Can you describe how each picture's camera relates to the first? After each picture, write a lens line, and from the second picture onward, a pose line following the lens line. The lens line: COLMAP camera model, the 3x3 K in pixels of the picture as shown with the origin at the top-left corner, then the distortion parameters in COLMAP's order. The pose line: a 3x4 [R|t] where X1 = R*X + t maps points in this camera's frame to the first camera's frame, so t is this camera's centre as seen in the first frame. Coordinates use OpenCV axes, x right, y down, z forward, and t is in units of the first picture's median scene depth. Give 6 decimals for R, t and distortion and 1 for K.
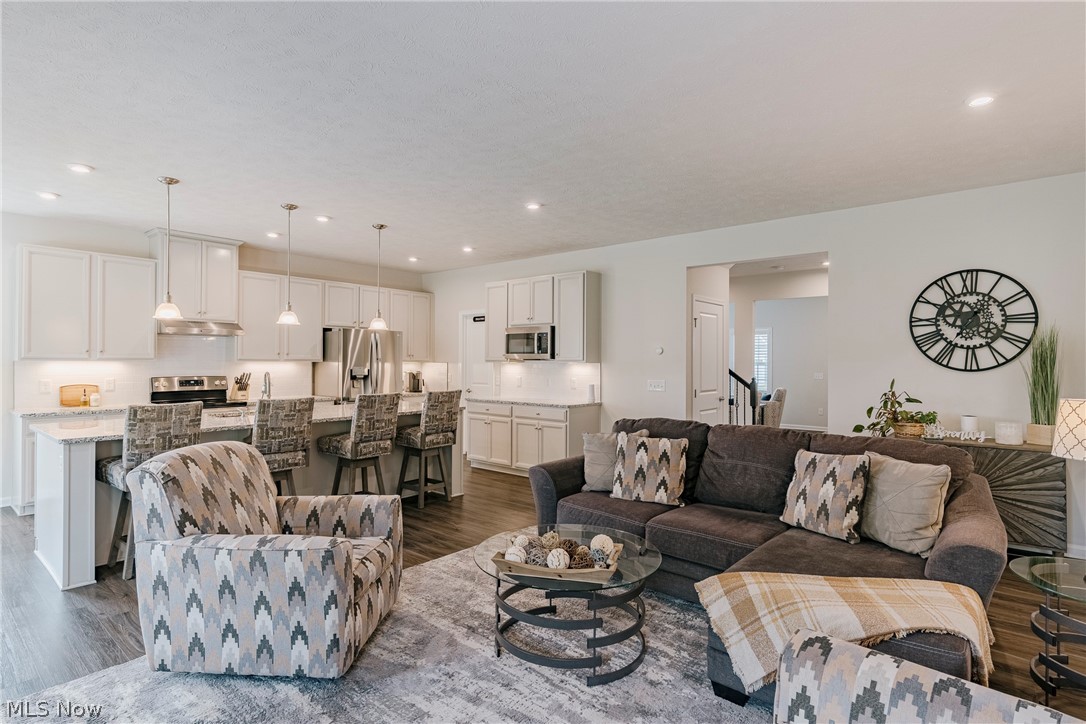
lens RADIAL K [[573.2, 0, 549.3], [0, 573.2, 359.0], [0, 0, 1]] dist [-0.004247, -0.000445]
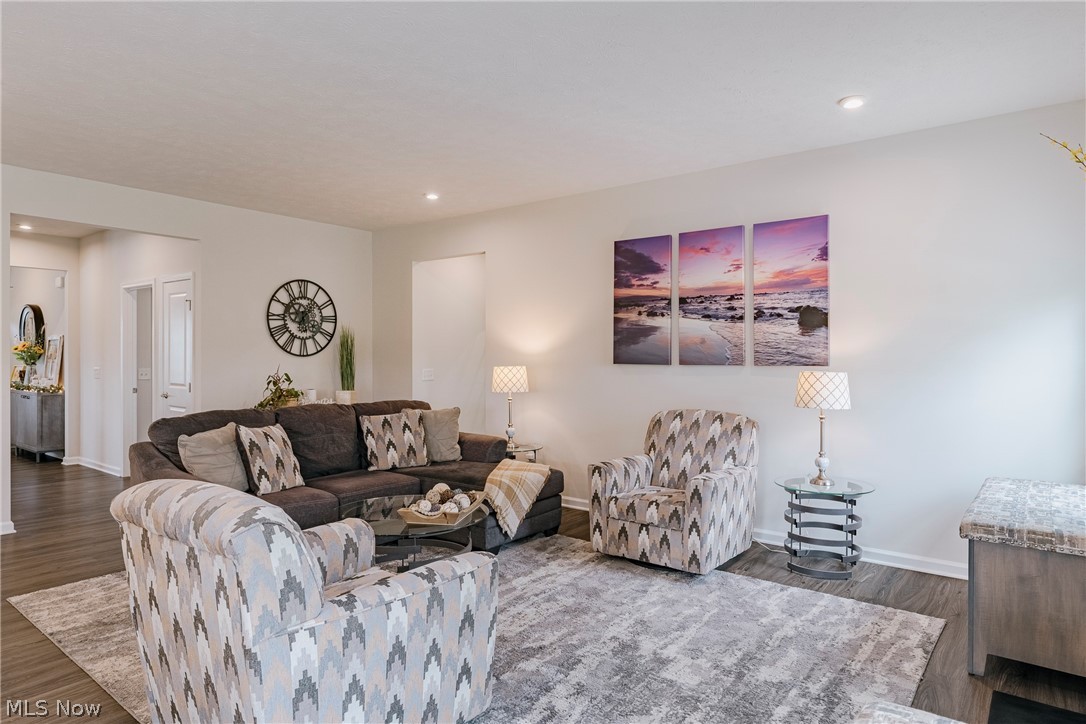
lens RADIAL K [[659.8, 0, 547.5], [0, 659.8, 359.9], [0, 0, 1]] dist [0.003714, 0.000134]
pose [[-0.053063, -0.010941, 0.998531, -0.827814], [-0.005269, 0.999929, 0.010677, 0.010257], [-0.998577, -0.004695, -0.053117, 0.511682]]
